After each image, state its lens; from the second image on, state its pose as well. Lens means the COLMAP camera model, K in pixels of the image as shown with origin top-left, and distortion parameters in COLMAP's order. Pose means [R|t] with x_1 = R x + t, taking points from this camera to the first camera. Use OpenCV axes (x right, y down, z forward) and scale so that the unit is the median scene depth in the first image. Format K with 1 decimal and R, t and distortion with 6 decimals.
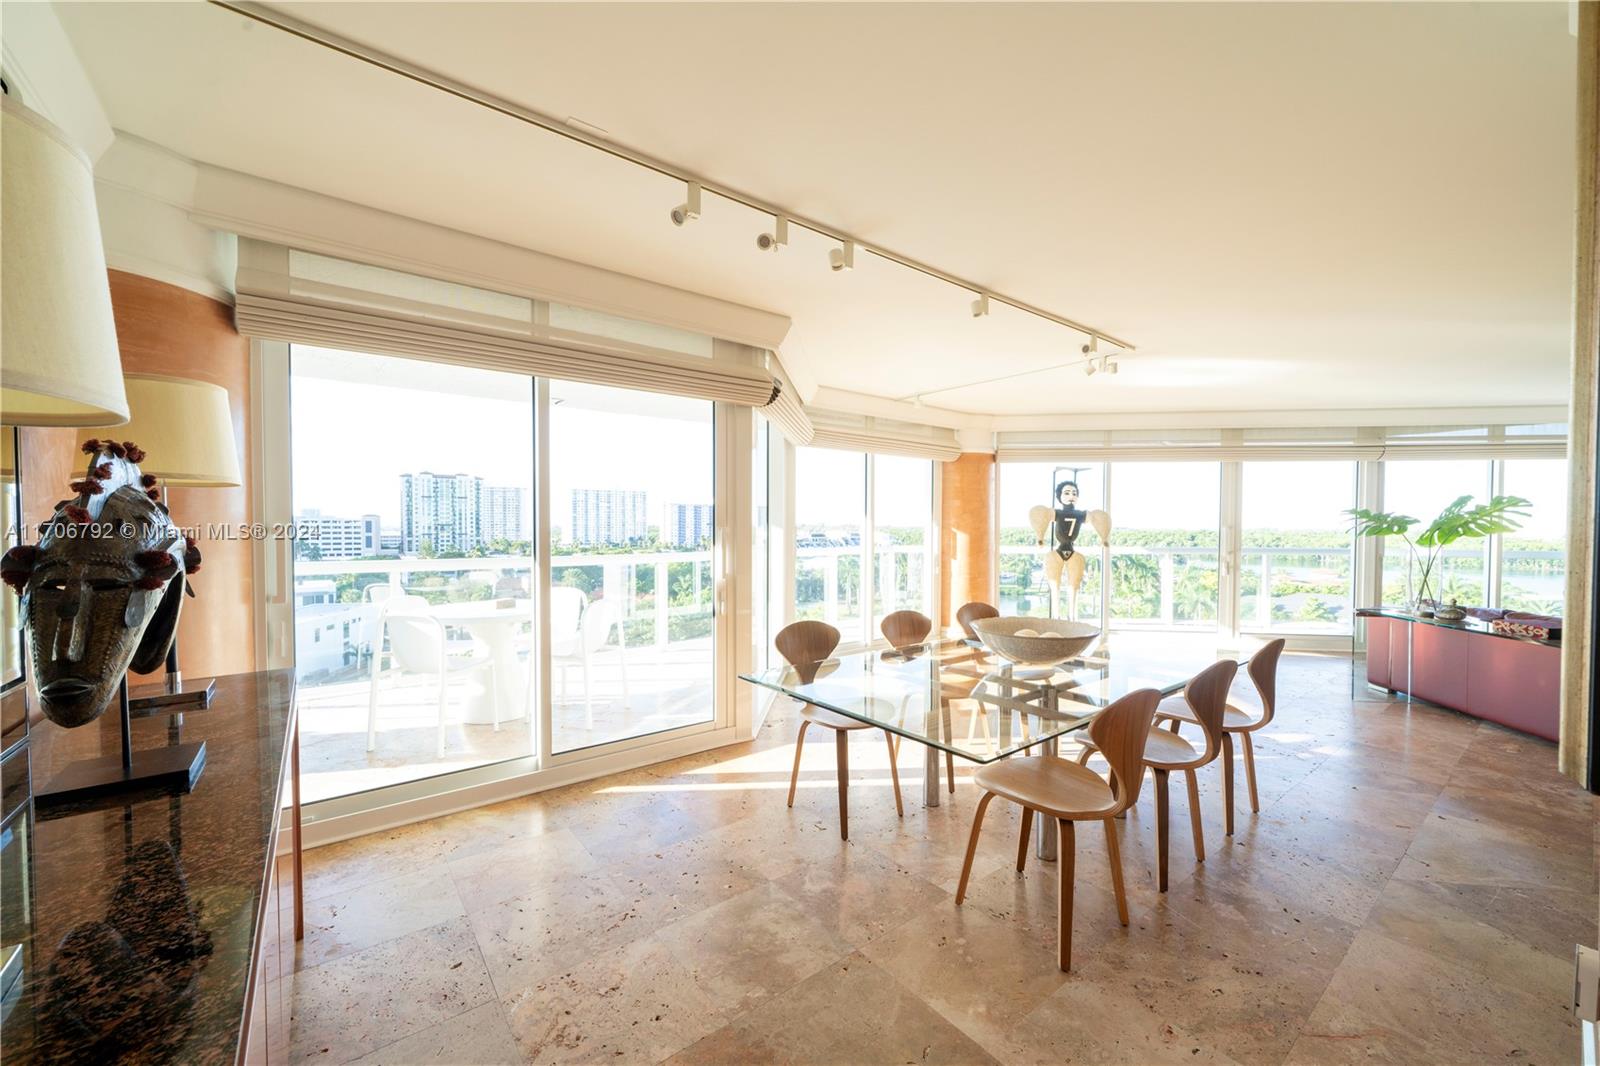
lens RADIAL K [[621.0, 0, 790.0], [0, 621.0, 537.3], [0, 0, 1]] dist [-0.003186, -0.000282]
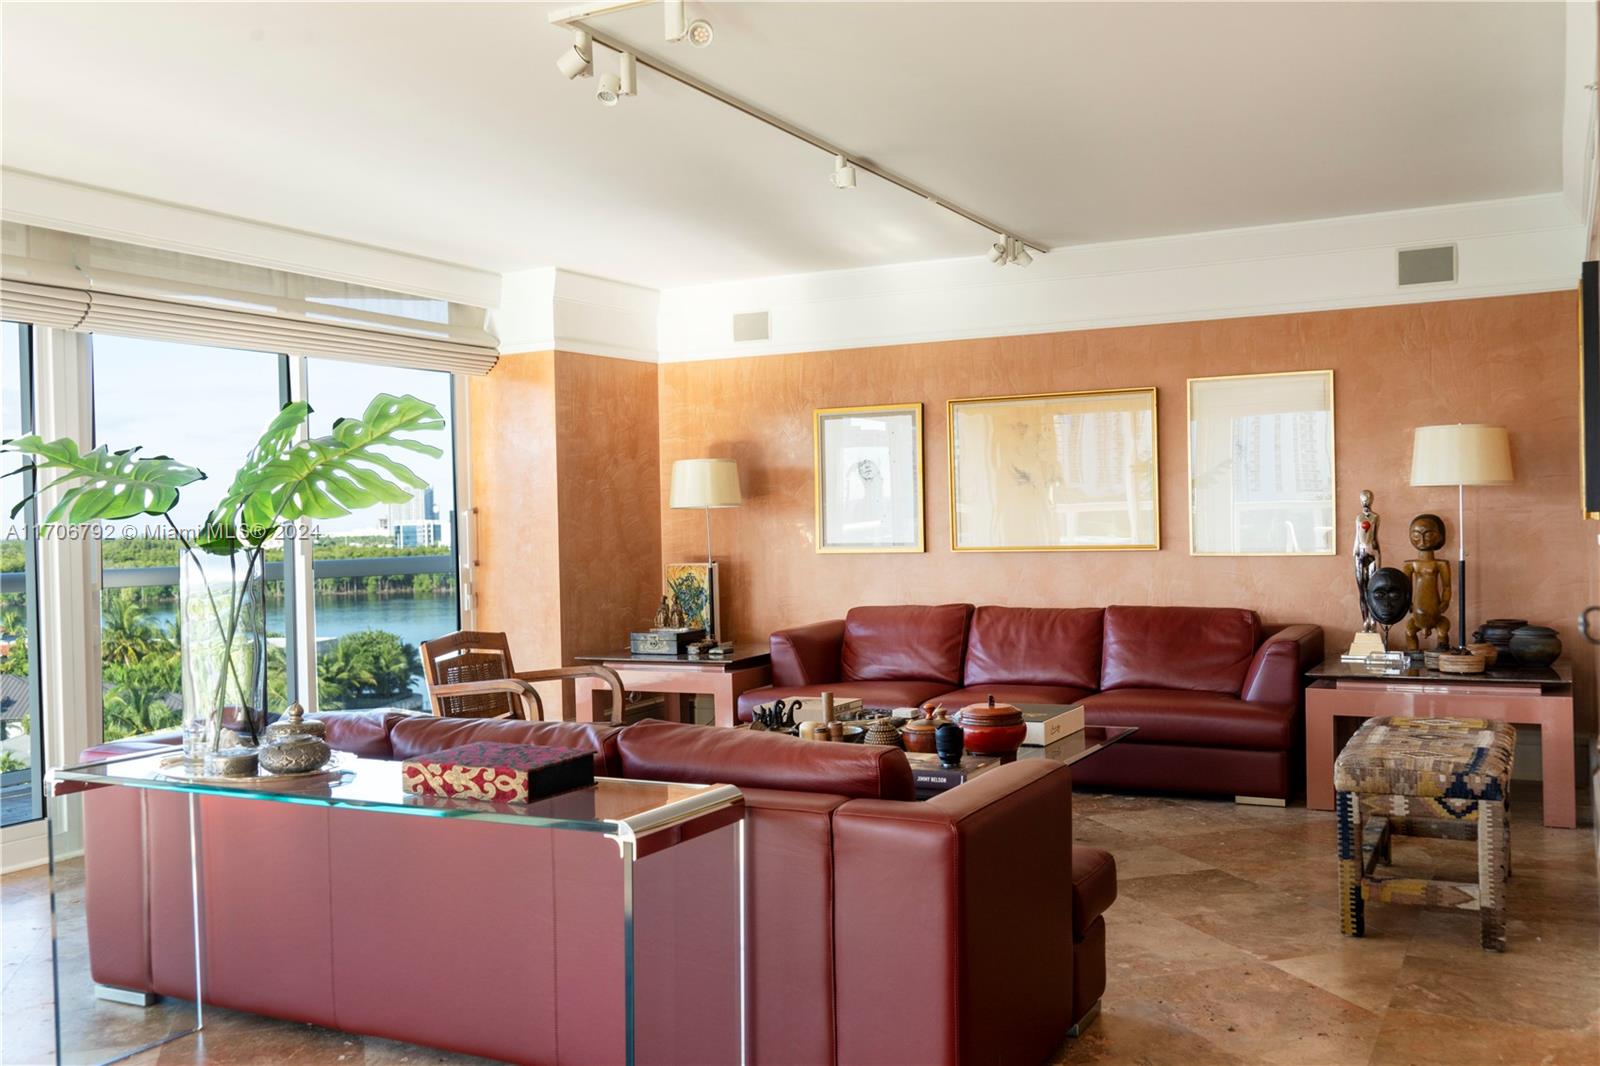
lens RADIAL K [[1471.8, 0, 770.7], [0, 1471.8, 516.3], [0, 0, 1]] dist [0.037494, 0.000000]
pose [[0.359238, -0.013021, 0.933155, 0.385779], [0.045535, 0.998956, -0.003591, 0.011976], [-0.932134, 0.043782, 0.359456, 0.429563]]
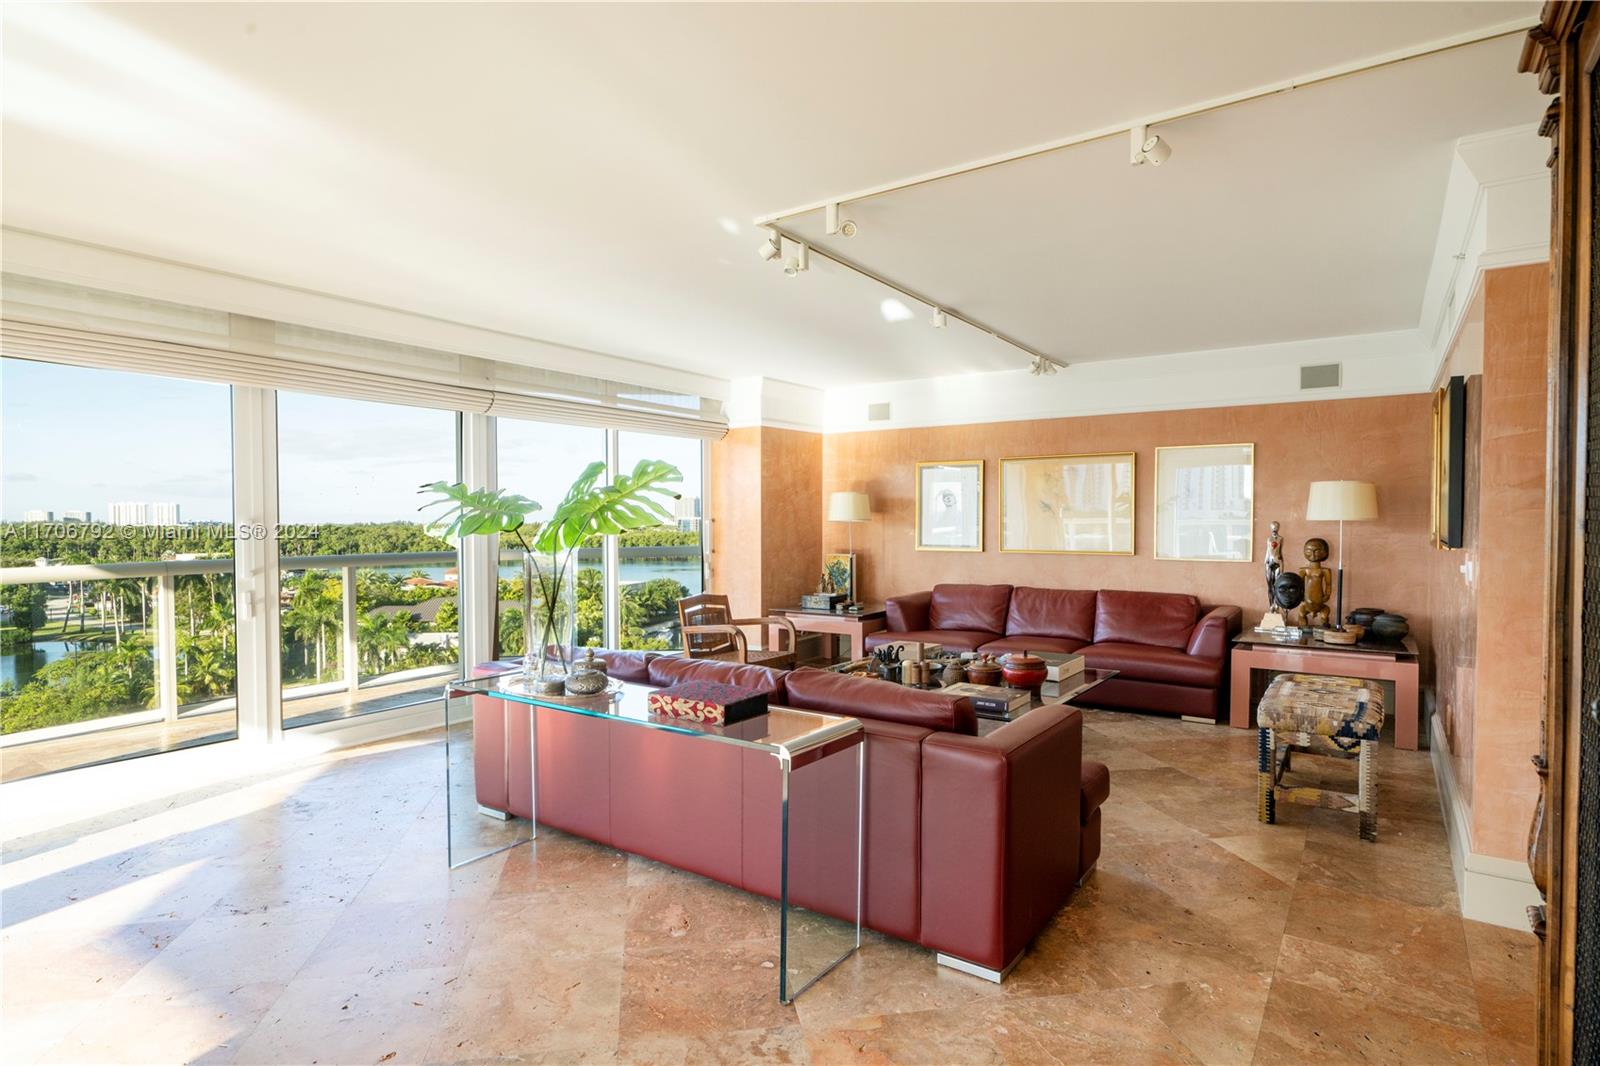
lens RADIAL K [[846.9, 0, 780.2], [0, 846.9, 539.9], [0, 0, 1]] dist [0.013336, -0.003750]
pose [[0.476026, -0.026110, 0.879043, 0.457127], [0.022177, 0.999598, 0.017681, -0.005208], [-0.879151, 0.011078, 0.476414, 0.454026]]
